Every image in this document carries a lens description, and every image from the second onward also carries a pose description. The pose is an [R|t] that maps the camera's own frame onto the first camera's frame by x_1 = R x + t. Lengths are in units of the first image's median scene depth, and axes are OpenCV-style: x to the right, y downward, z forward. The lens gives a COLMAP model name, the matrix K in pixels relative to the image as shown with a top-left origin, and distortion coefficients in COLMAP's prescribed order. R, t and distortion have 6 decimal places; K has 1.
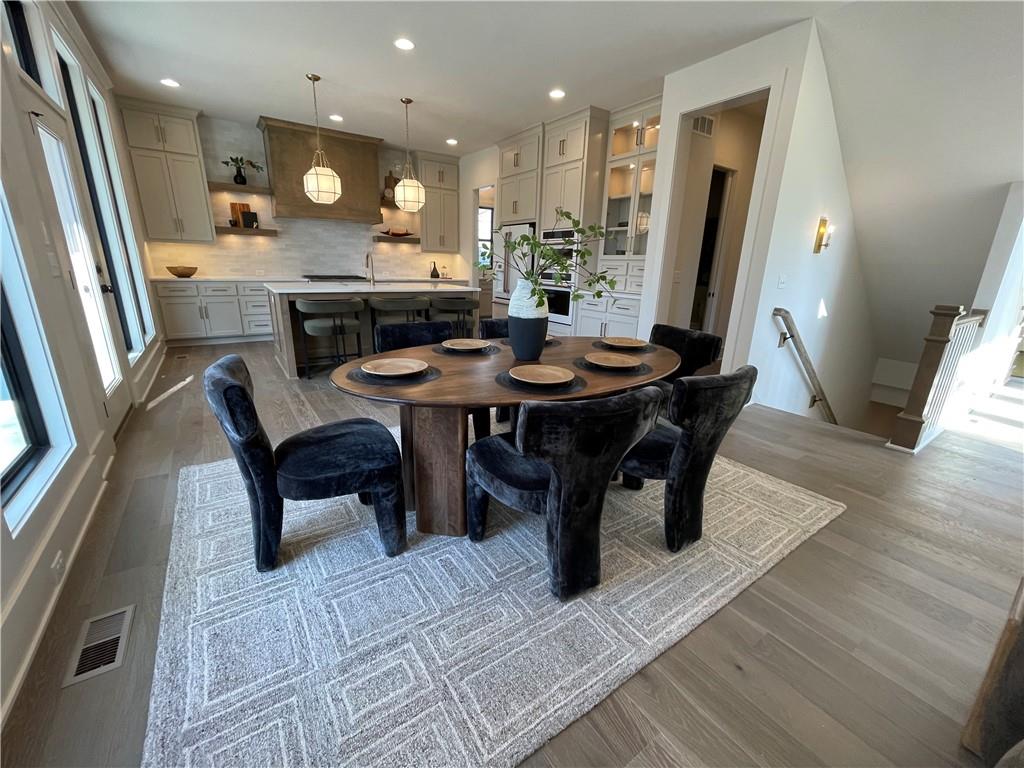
lens RADIAL K [[414.1, 0, 512.6], [0, 414.1, 386.3], [0, 0, 1]] dist [-0.002351, 0.000200]
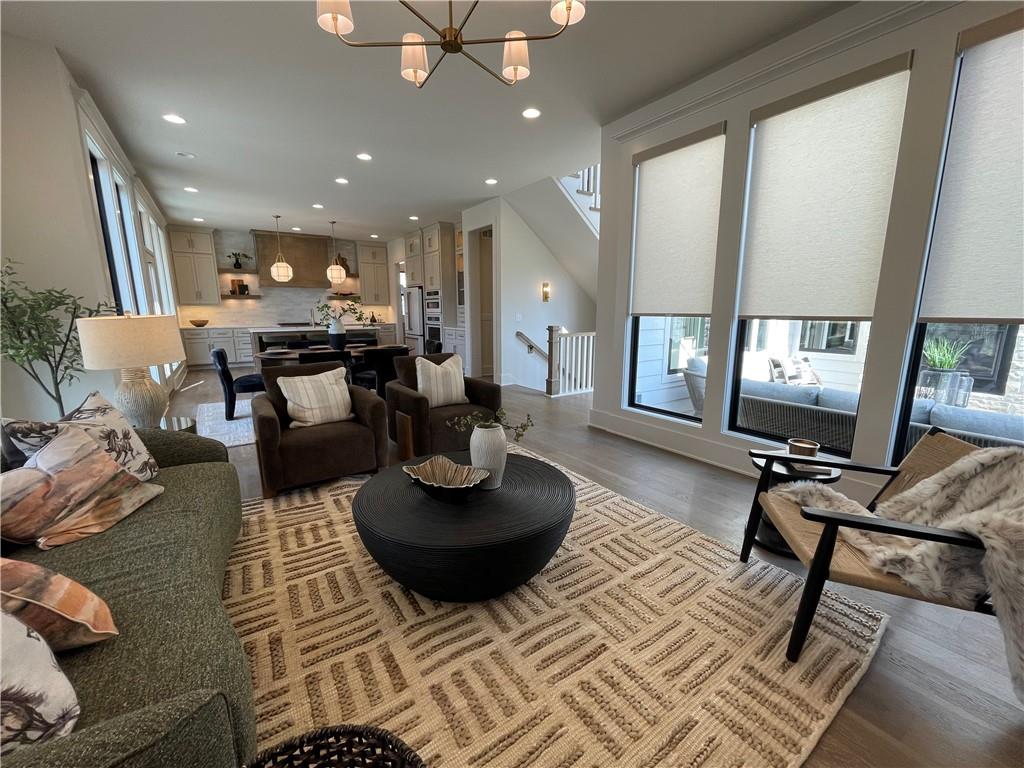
lens RADIAL K [[418.4, 0, 509.6], [0, 418.4, 385.8], [0, 0, 1]] dist [-0.001389, -0.000021]
pose [[0.999474, -0.028608, -0.015276, 0.393789], [0.026845, 0.994086, -0.105223, 0.156336], [0.018196, 0.104758, 0.994331, -0.526951]]
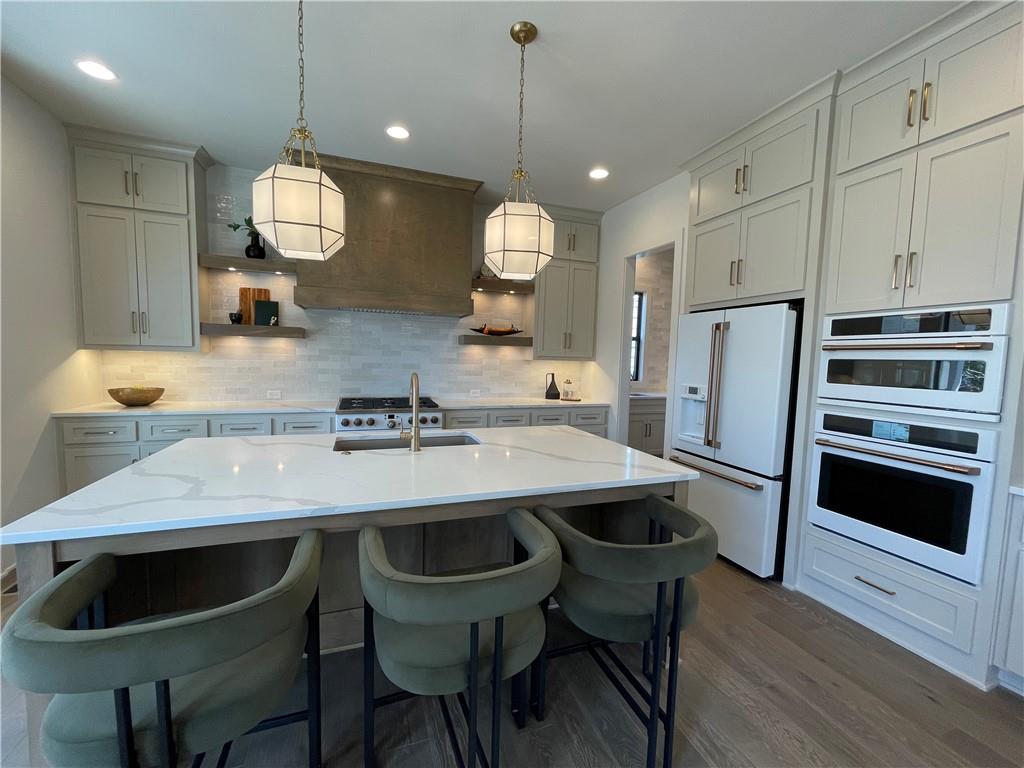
lens RADIAL K [[414.1, 0, 512.6], [0, 414.1, 386.3], [0, 0, 1]] dist [-0.002351, 0.000200]
pose [[0.969034, 0.015012, -0.246470, -0.125302], [-0.069467, 0.974410, -0.213774, -0.192752], [0.236954, 0.224276, 0.945279, 0.537485]]
